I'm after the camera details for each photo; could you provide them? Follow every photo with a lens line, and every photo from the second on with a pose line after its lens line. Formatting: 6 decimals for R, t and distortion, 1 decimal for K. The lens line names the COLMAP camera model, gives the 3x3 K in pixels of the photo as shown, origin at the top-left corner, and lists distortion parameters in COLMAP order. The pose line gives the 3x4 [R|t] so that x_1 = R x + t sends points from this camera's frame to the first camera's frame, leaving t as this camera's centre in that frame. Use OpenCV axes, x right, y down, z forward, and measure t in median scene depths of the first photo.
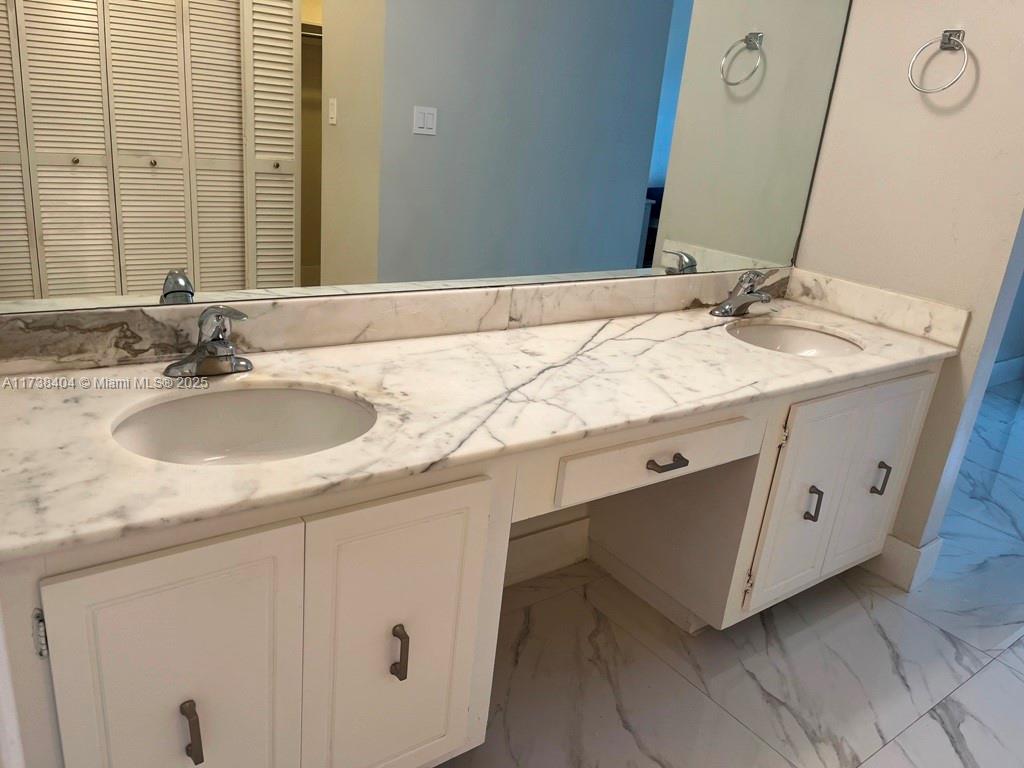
lens RADIAL K [[771.2, 0, 516.5], [0, 771.2, 382.8], [0, 0, 1]] dist [0.073866, -0.108656]
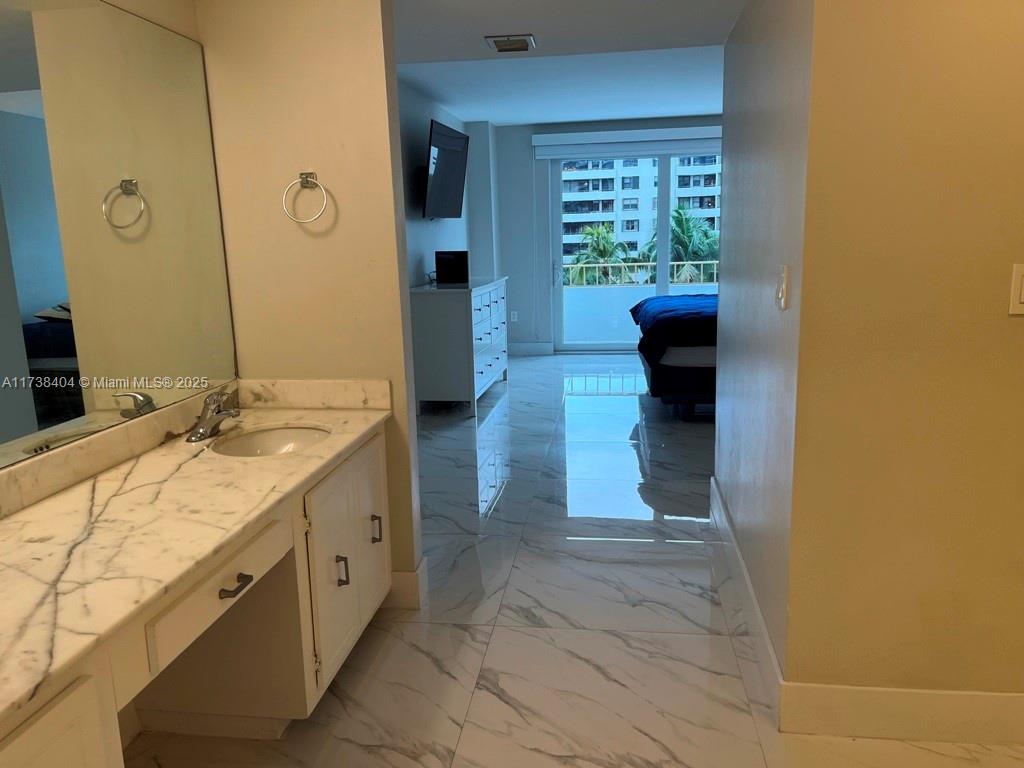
lens RADIAL K [[773.5, 0, 516.6], [0, 773.5, 372.8], [0, 0, 1]] dist [0.065505, -0.092163]
pose [[0.686178, -0.236380, 0.687957, -0.169430], [0.324853, 0.945764, 0.000950, -0.039730], [-0.650869, 0.222833, 0.725751, -0.076818]]
